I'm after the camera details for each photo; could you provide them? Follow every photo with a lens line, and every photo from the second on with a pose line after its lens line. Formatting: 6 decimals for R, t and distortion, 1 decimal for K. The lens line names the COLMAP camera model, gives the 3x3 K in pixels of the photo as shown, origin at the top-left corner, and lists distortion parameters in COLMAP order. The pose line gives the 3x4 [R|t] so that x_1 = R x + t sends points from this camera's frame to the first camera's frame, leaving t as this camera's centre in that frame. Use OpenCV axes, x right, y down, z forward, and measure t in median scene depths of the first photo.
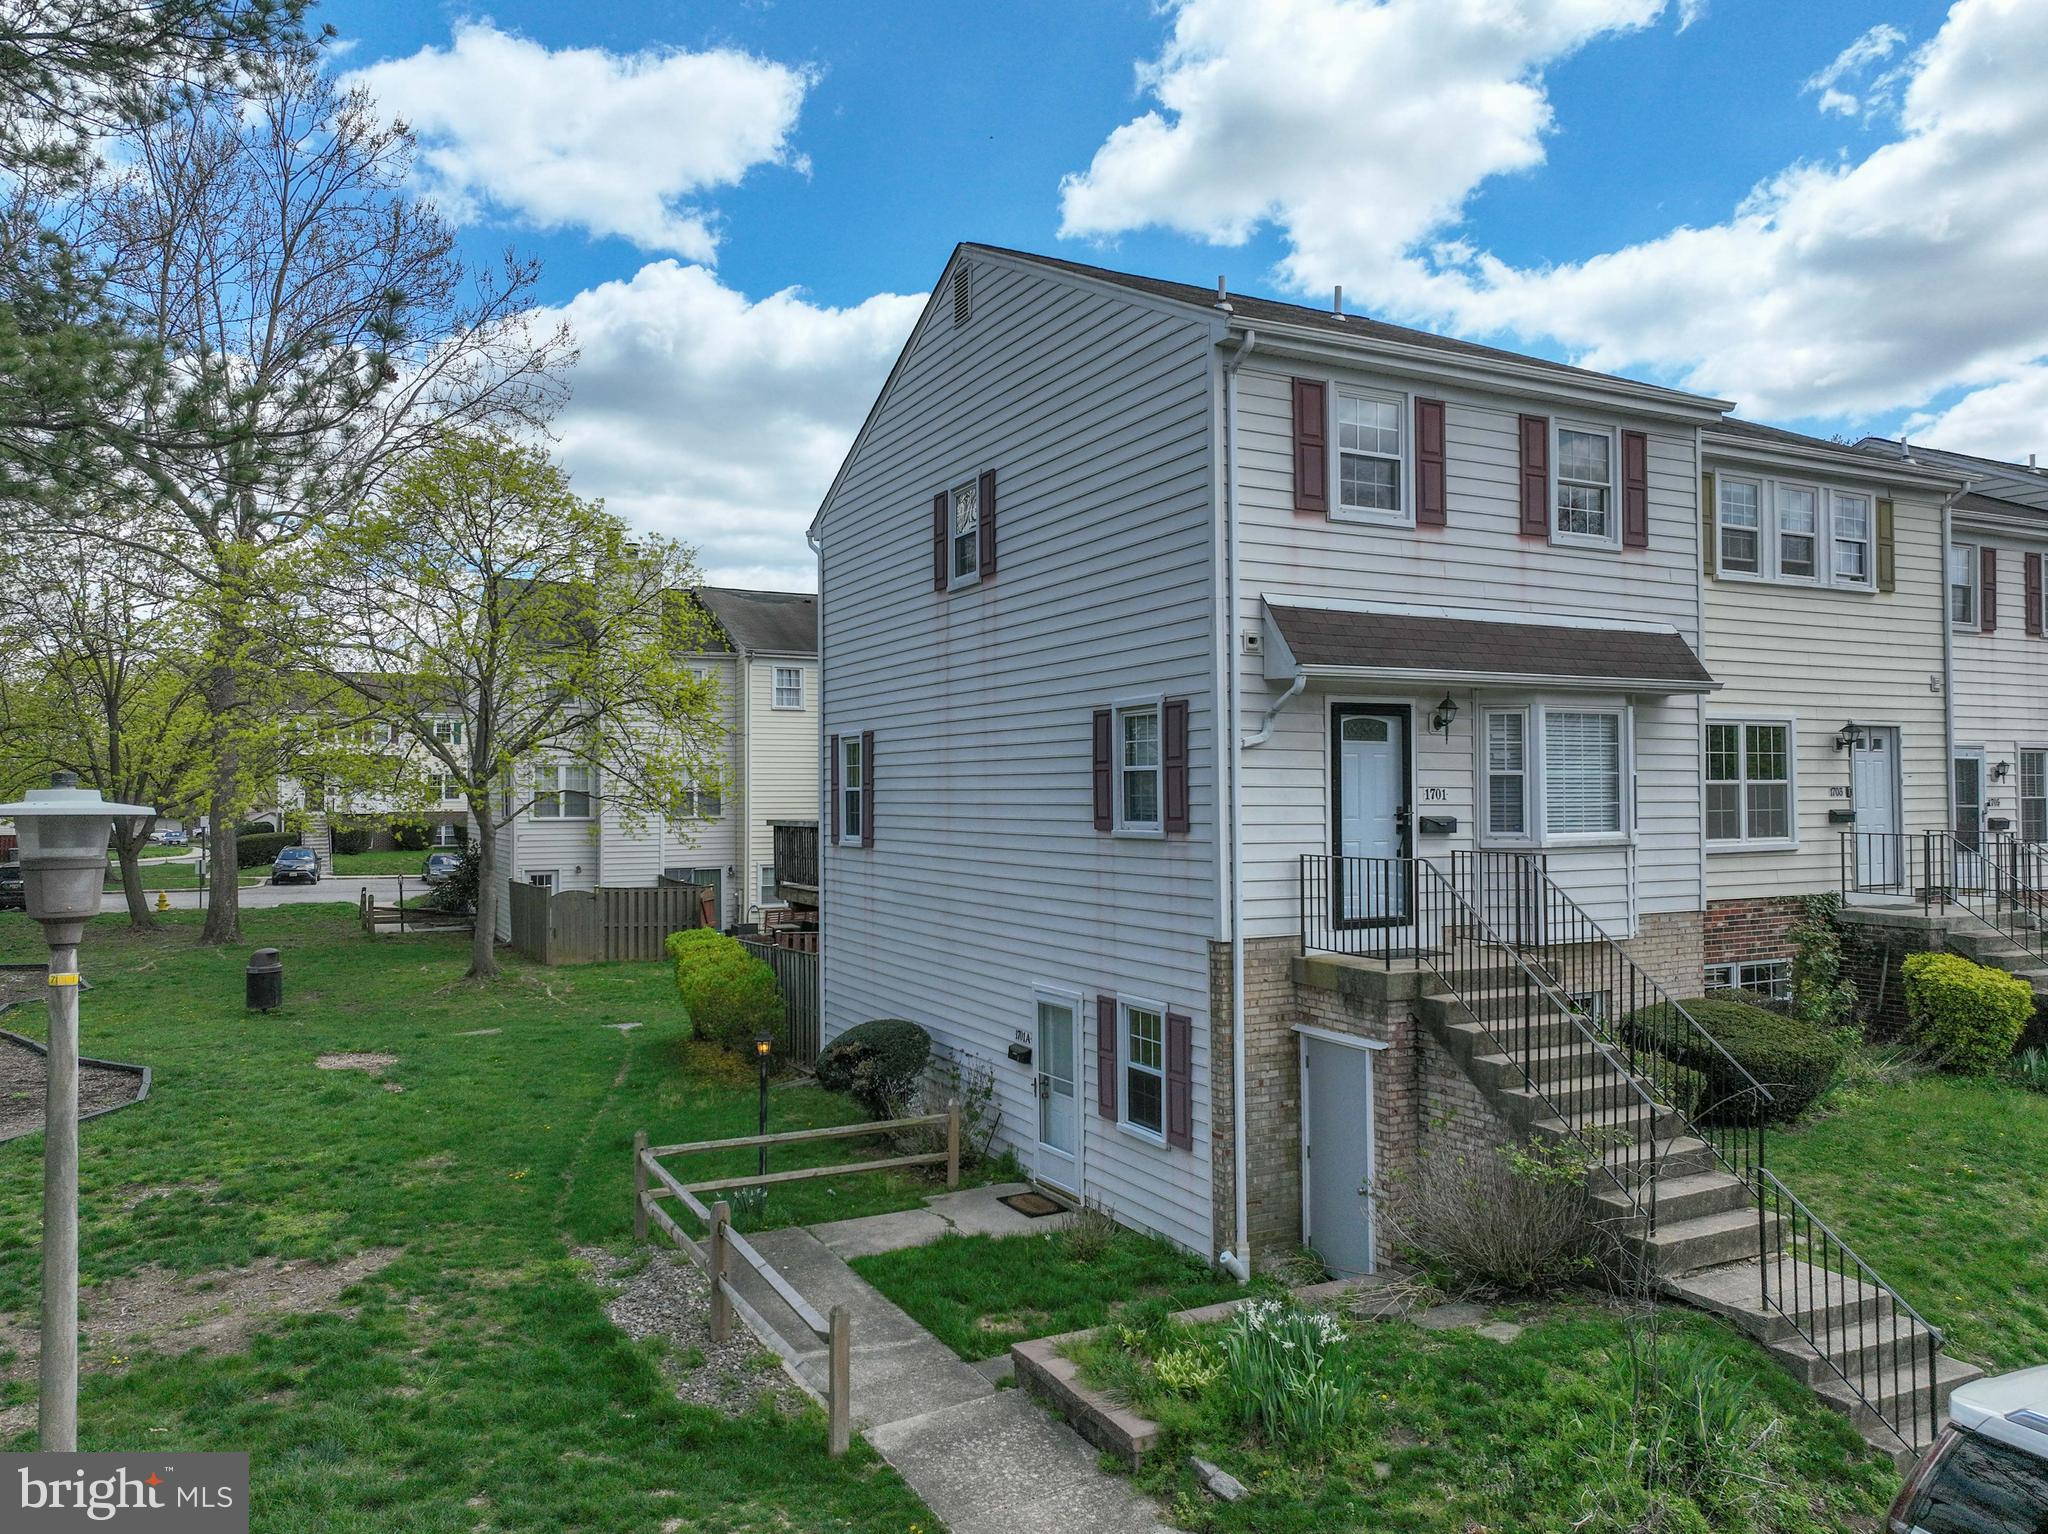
lens RADIAL K [[1426.2, 0, 1024.0], [0, 1426.2, 767.0], [0, 0, 1]] dist [0.013927, 0.003185]
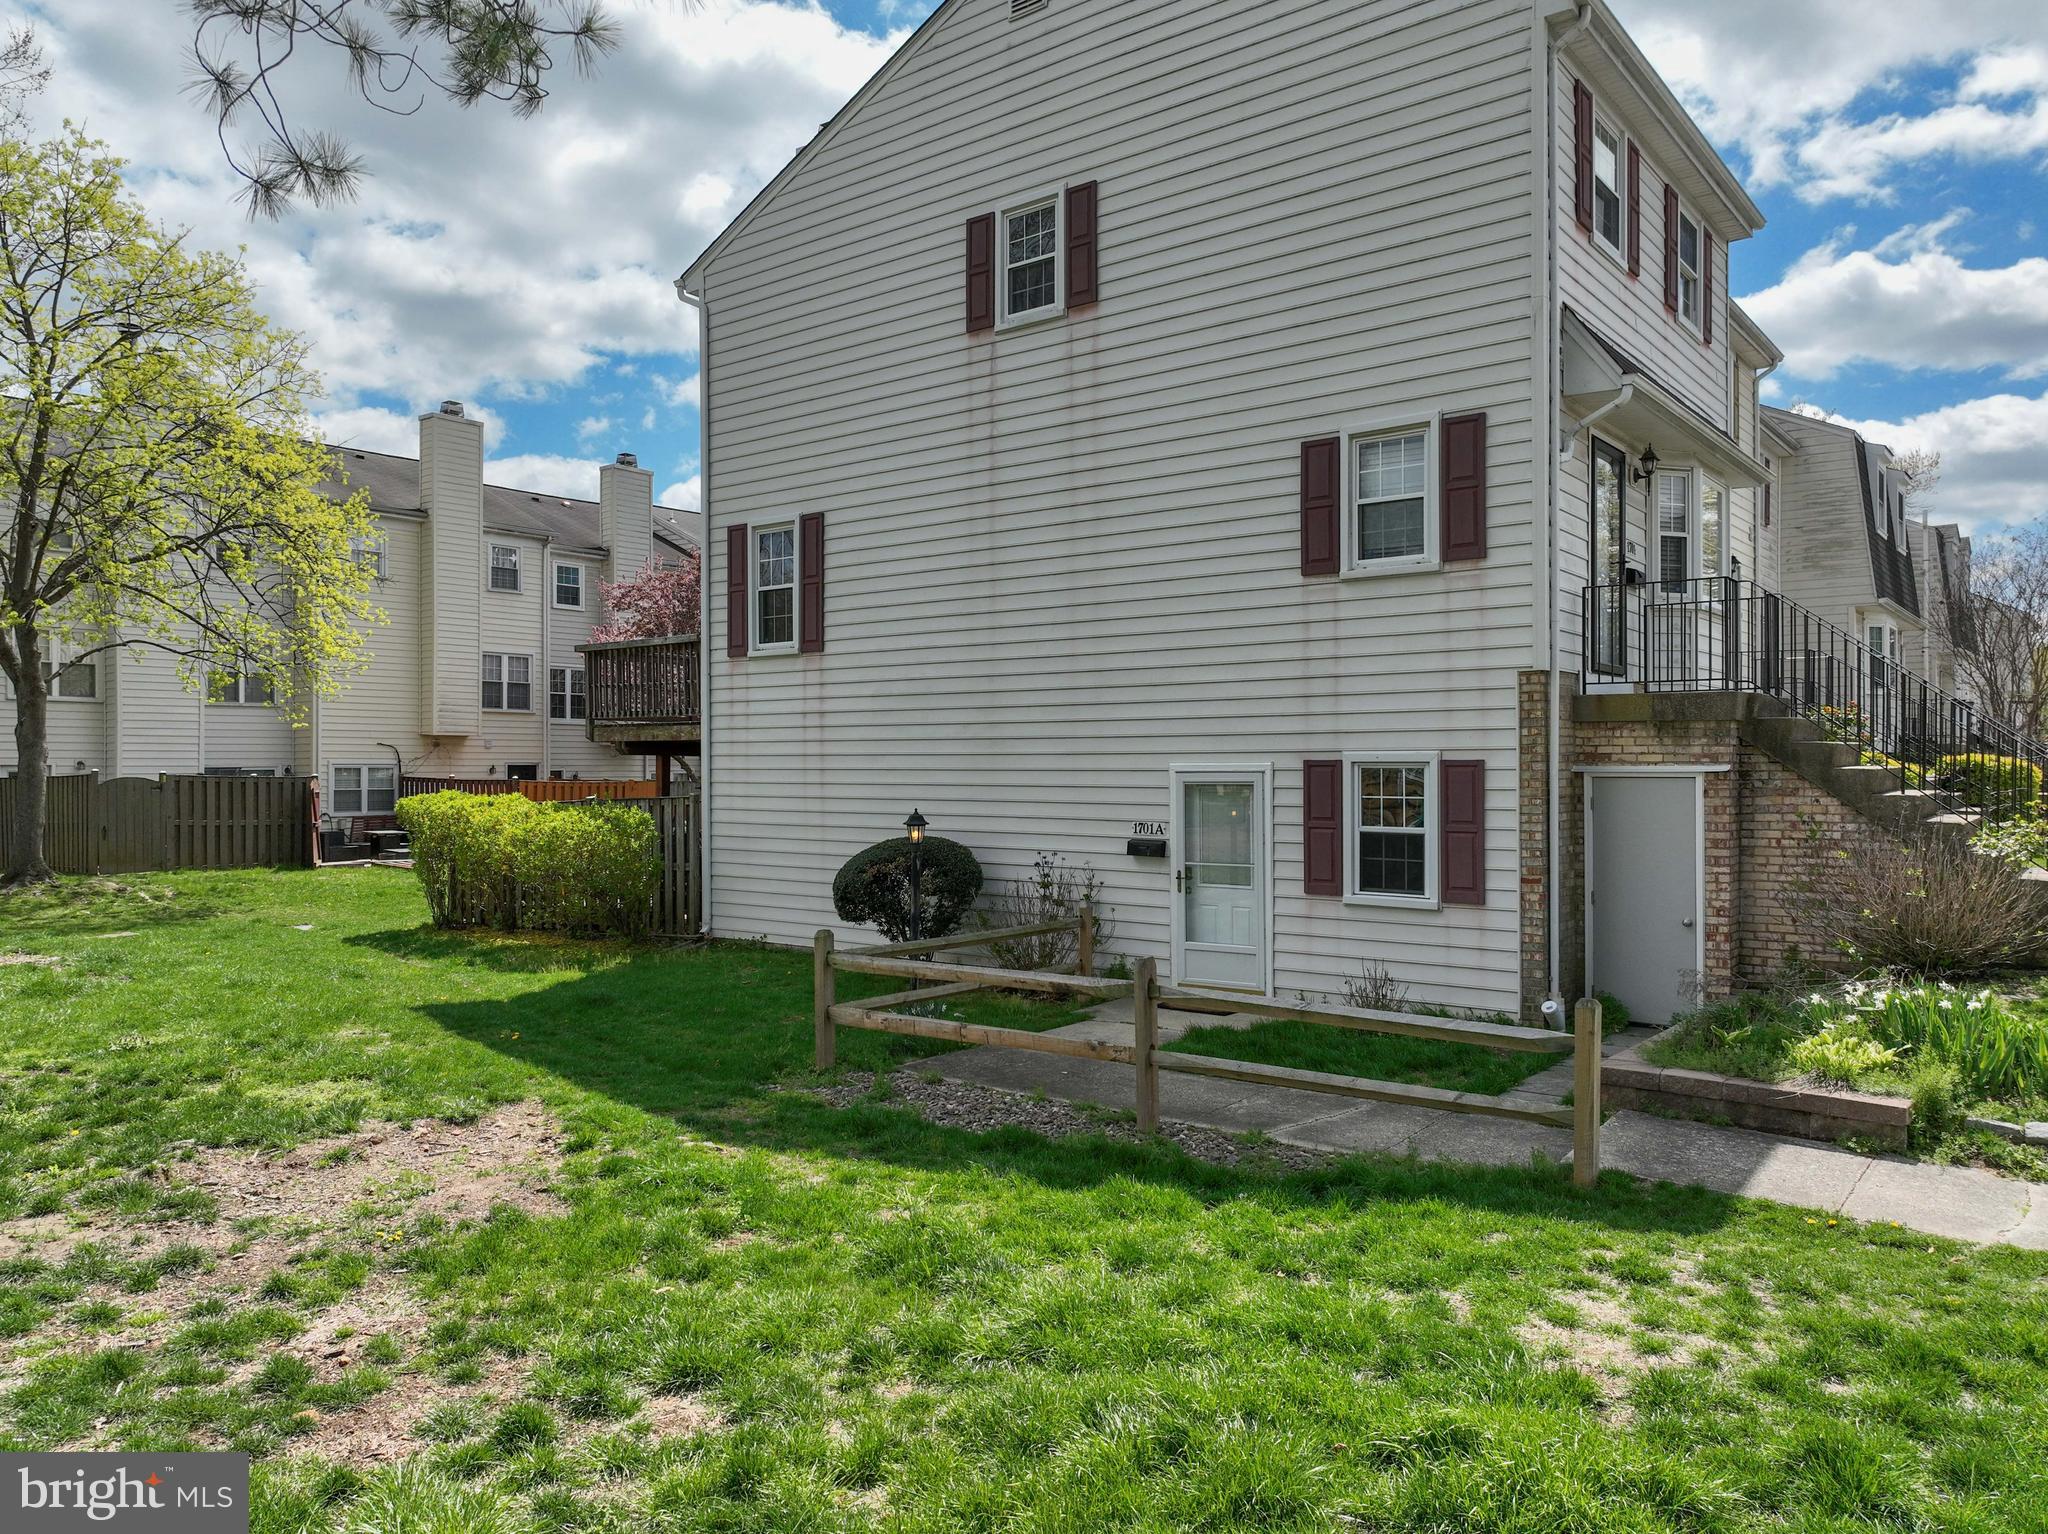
lens RADIAL K [[1426.2, 0, 1024.0], [0, 1426.2, 767.0], [0, 0, 1]] dist [0.013927, 0.003185]
pose [[0.911497, 0.002425, 0.411300, -0.469950], [-0.011479, 0.999743, 0.019545, 0.146351], [-0.411147, -0.022537, 0.911290, 0.250266]]
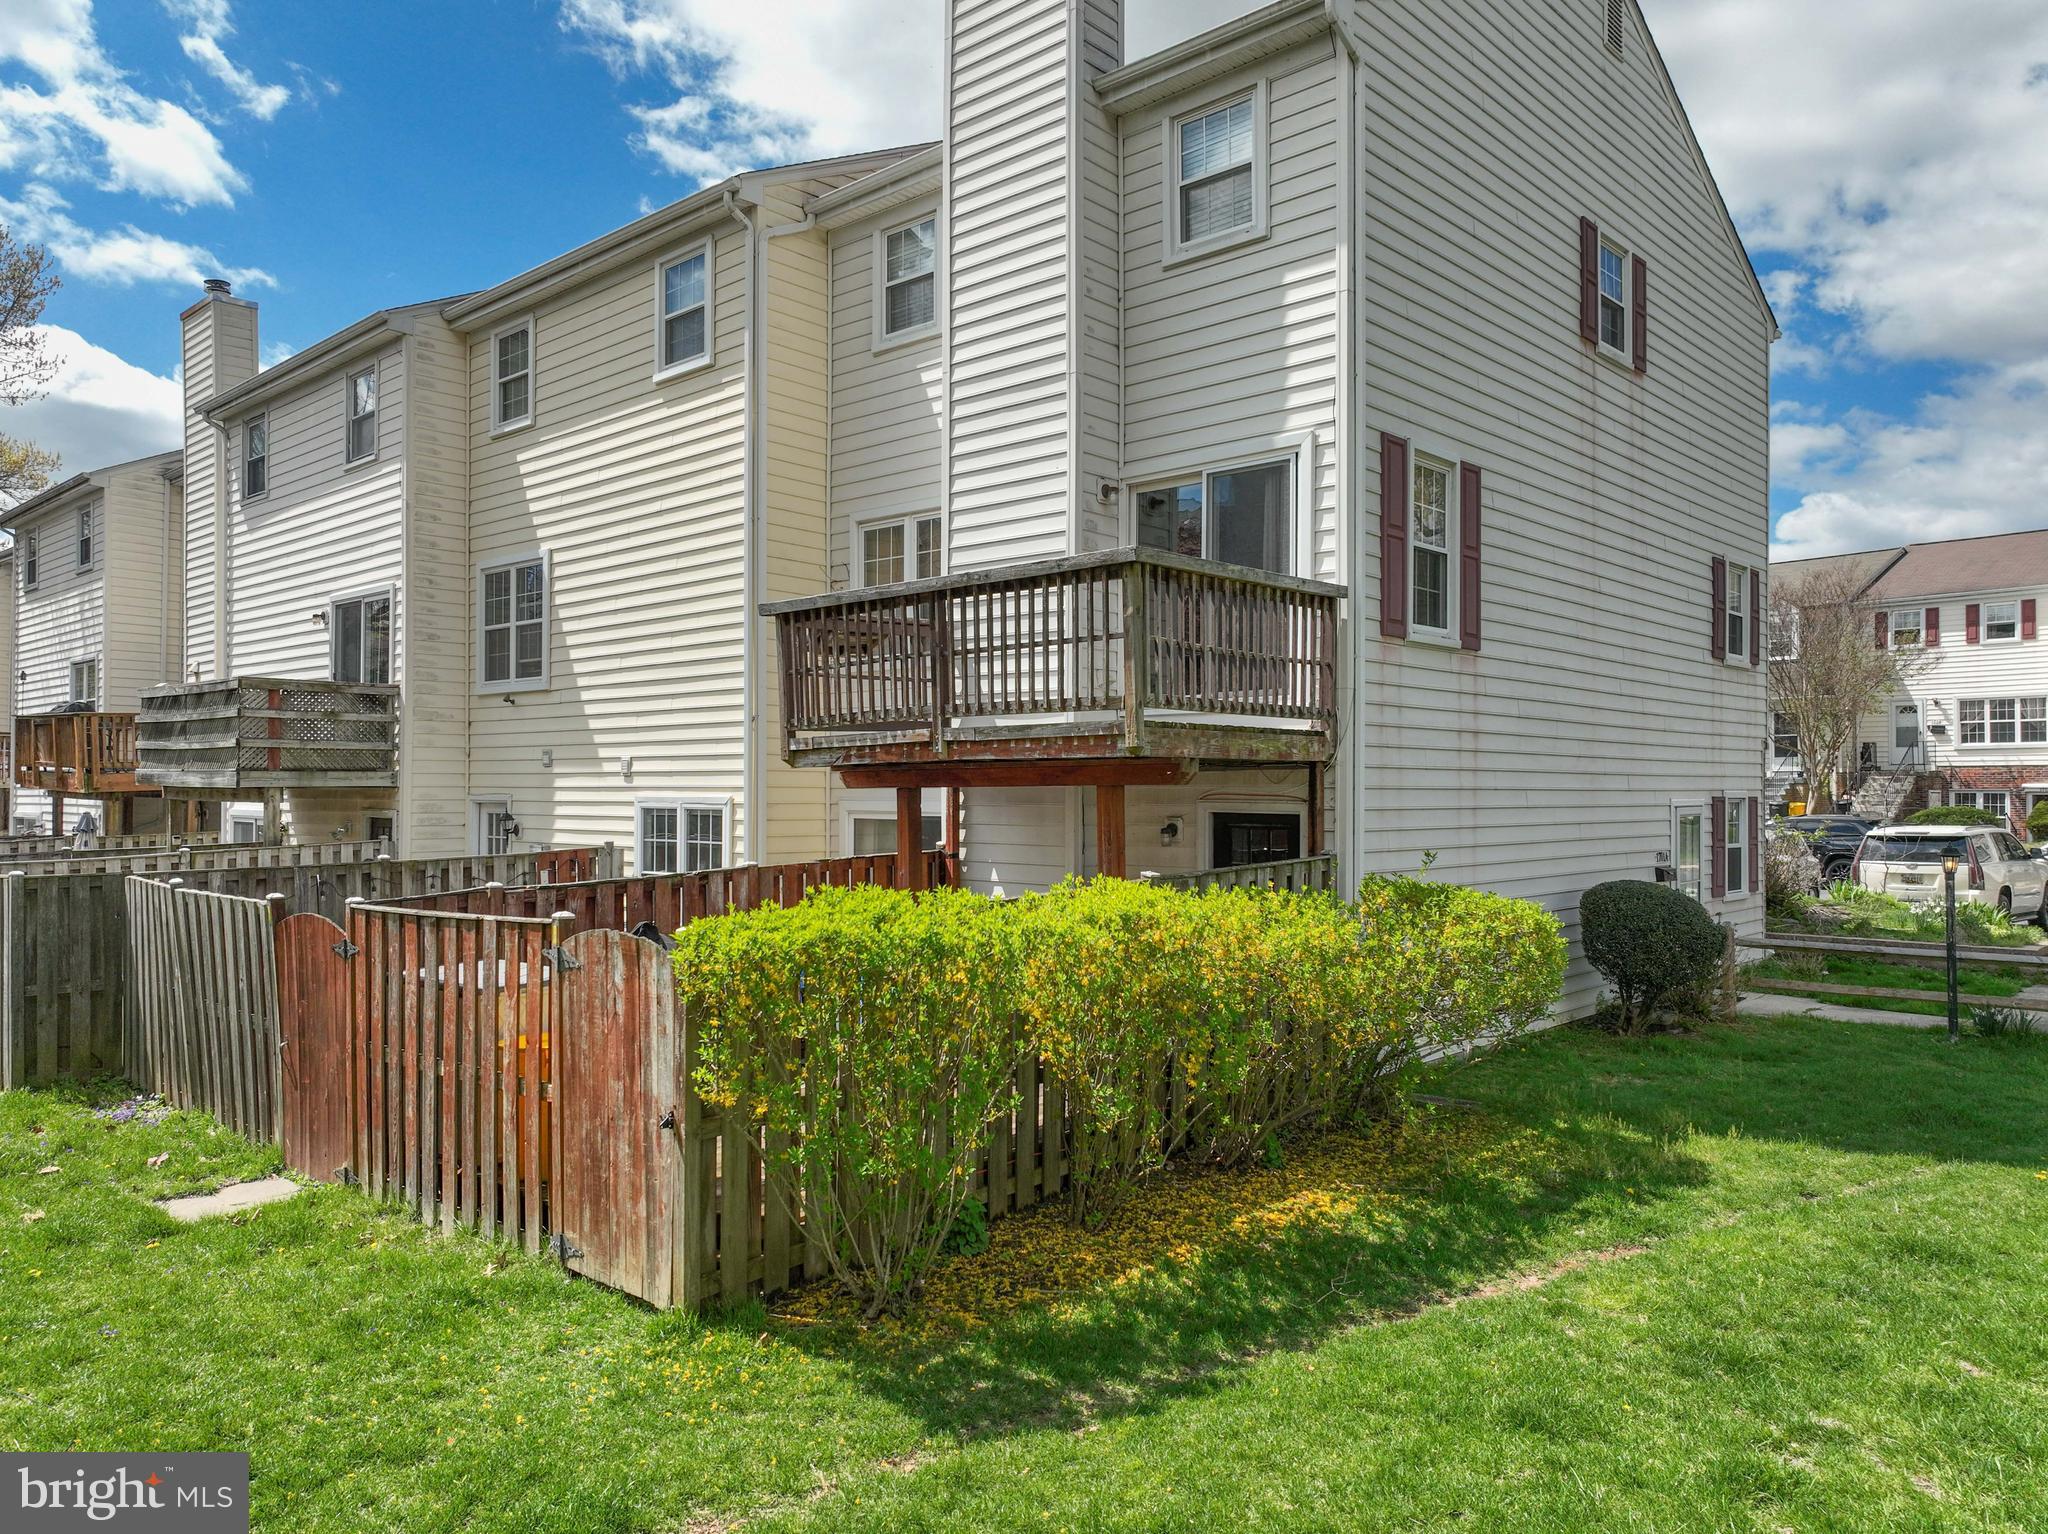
lens RADIAL K [[1426.2, 0, 1024.0], [0, 1426.2, 767.0], [0, 0, 1]] dist [0.013927, 0.003185]
pose [[-0.327007, 0.018479, 0.944841, -0.874252], [-0.020218, 0.999443, -0.026544, 0.176588], [-0.944806, -0.027783, -0.326452, 1.910255]]
